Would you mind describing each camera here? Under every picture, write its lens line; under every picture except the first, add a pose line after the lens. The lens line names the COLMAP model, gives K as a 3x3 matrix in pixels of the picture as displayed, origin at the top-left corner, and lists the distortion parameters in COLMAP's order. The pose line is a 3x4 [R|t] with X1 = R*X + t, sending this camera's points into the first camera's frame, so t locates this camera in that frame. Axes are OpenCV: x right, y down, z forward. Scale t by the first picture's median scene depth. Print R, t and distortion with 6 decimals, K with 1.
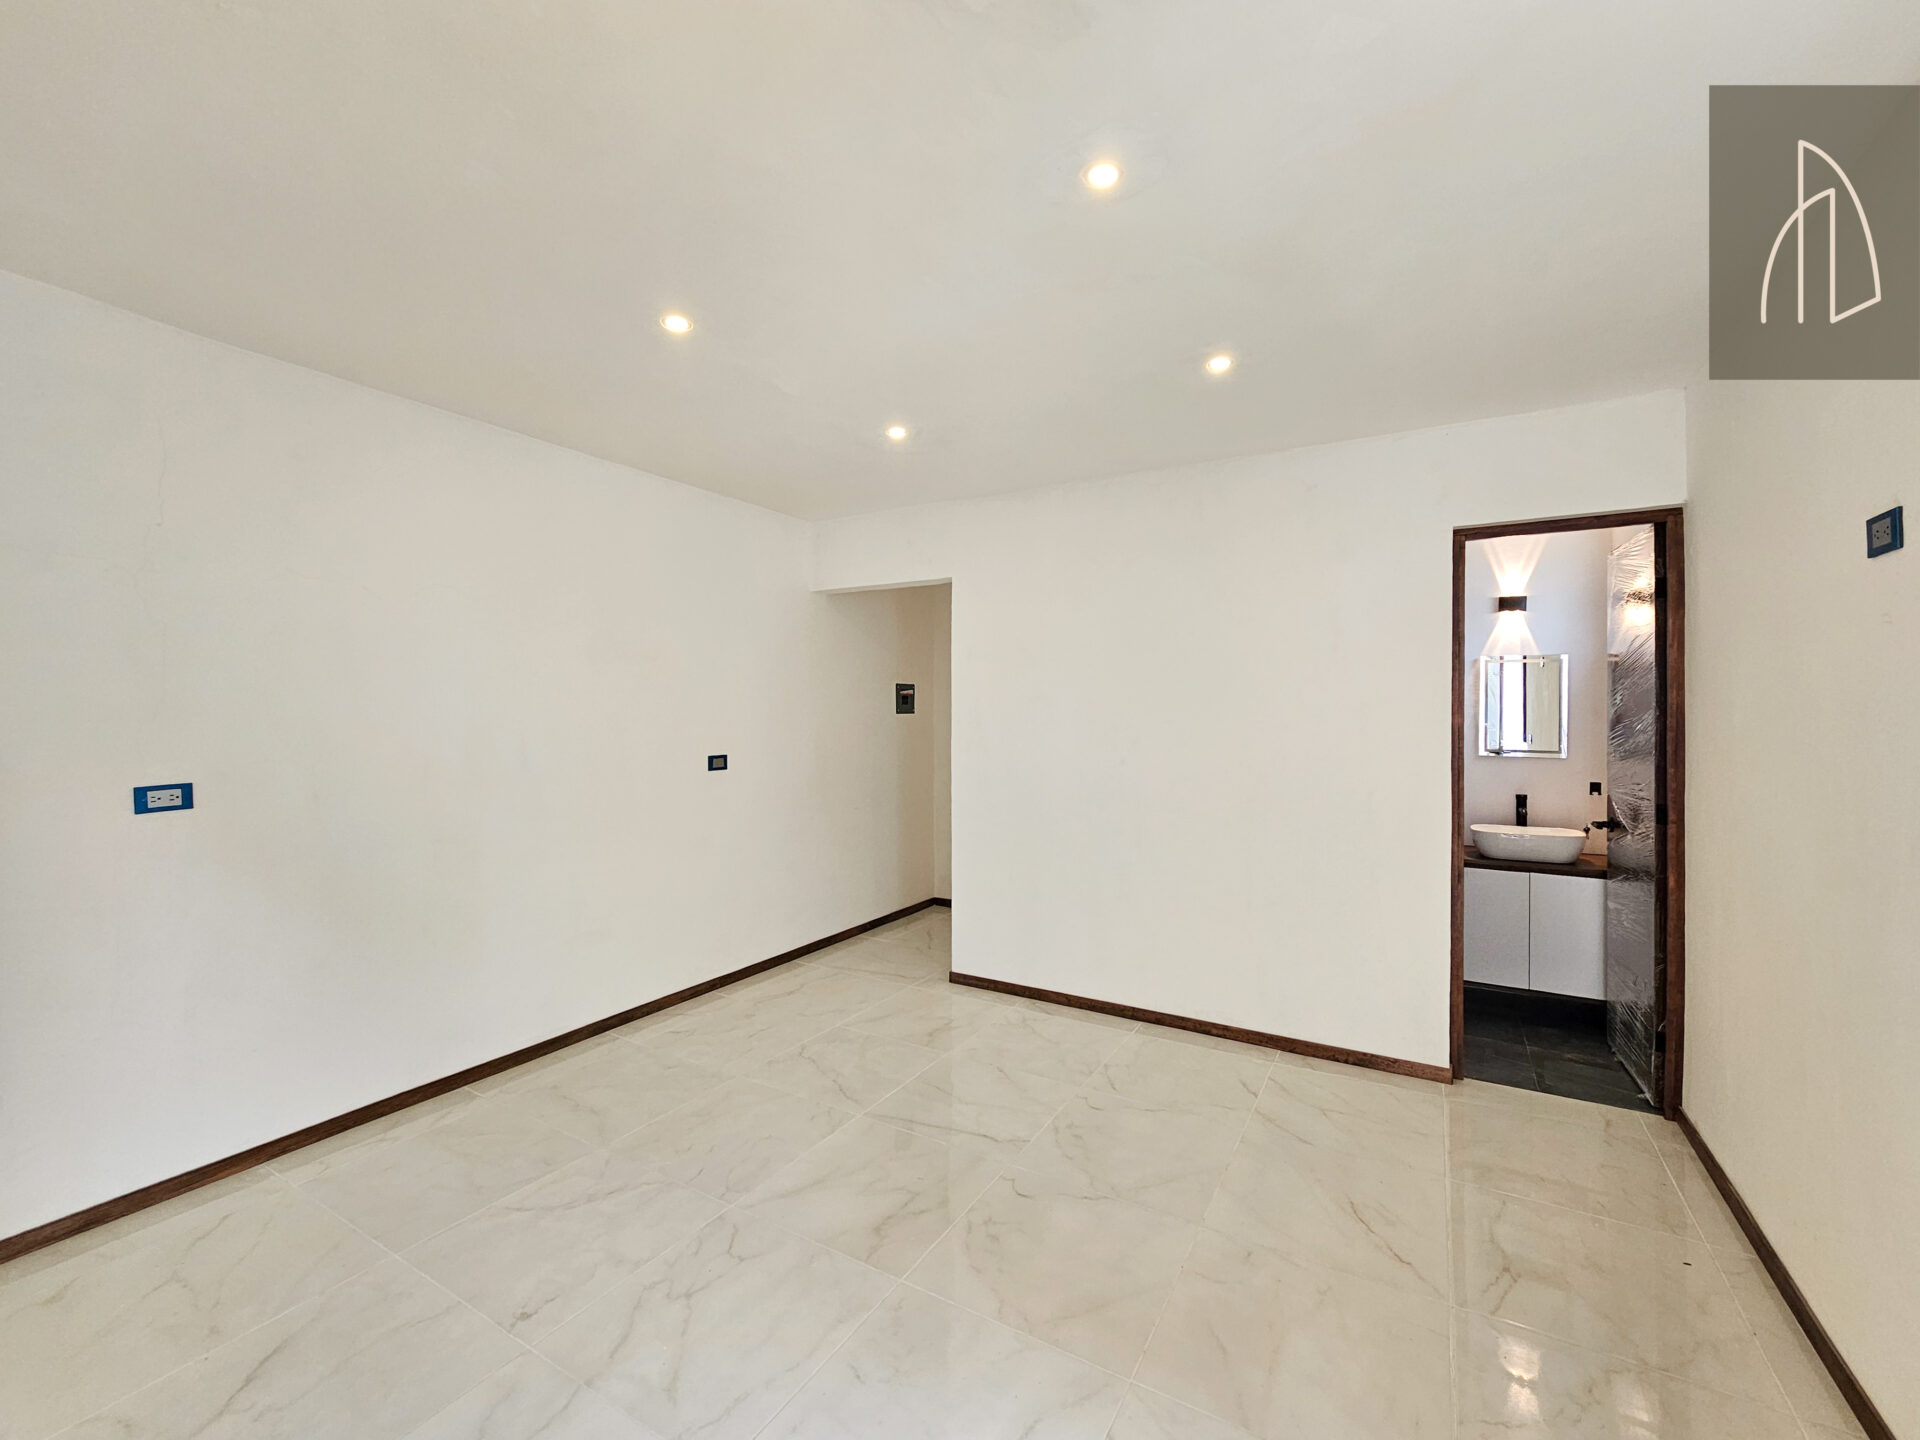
lens RADIAL K [[793.4, 0, 960.9], [0, 793.4, 720.5], [0, 0, 1]] dist [-0.007341, 0.000101]
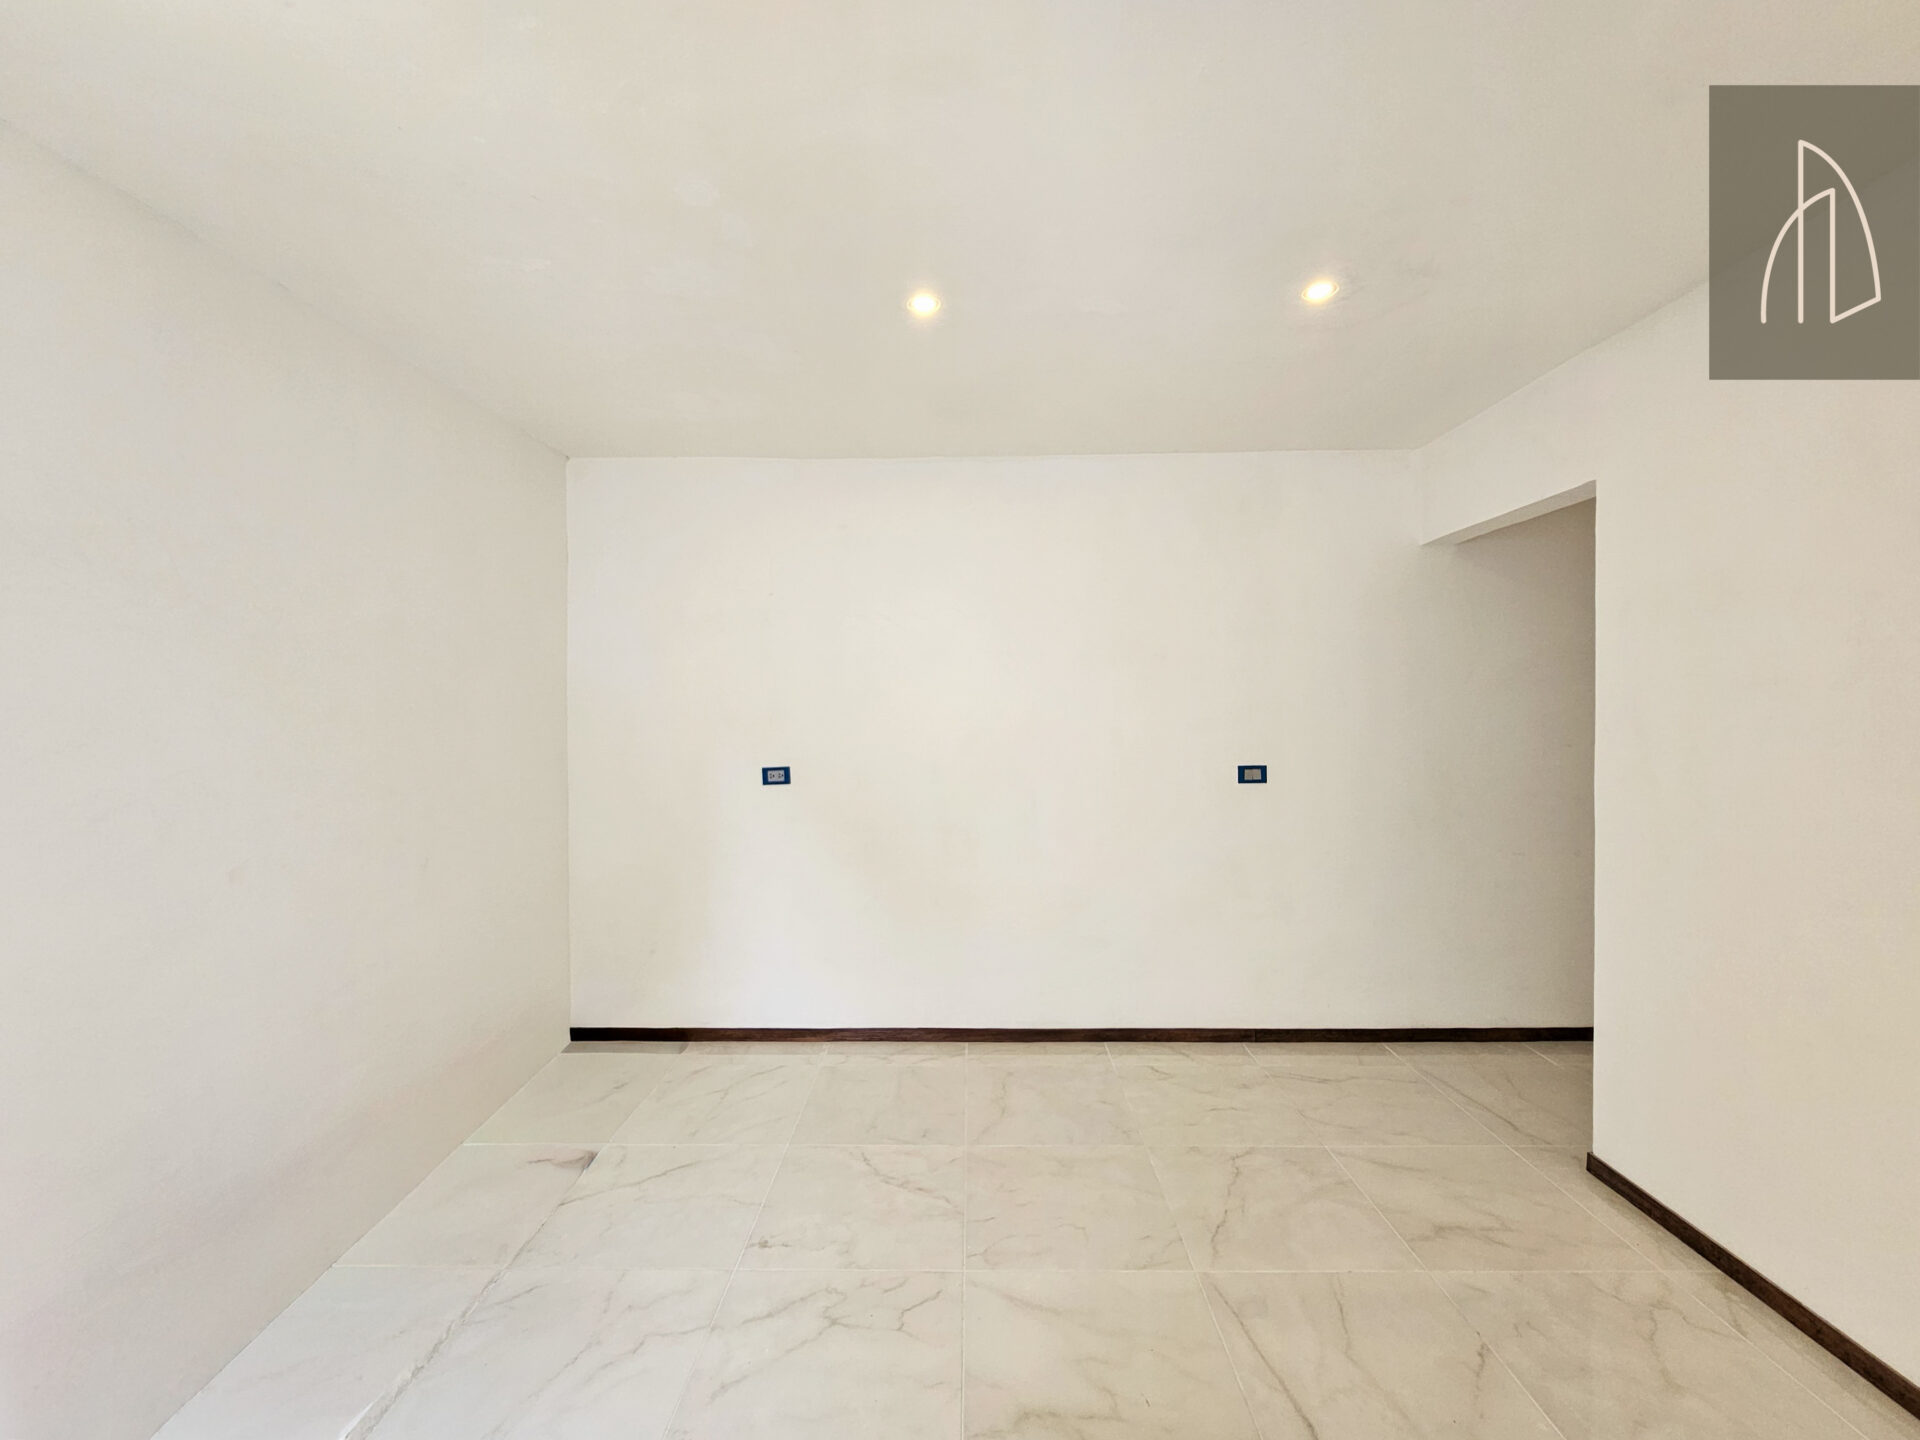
lens RADIAL K [[793.4, 0, 960.9], [0, 793.4, 720.5], [0, 0, 1]] dist [-0.007341, 0.000101]
pose [[0.490958, 0.002109, -0.871181, 0.340480], [0.000535, 0.999996, 0.002722, -0.008021], [0.871183, -0.001802, 0.490955, 0.391775]]
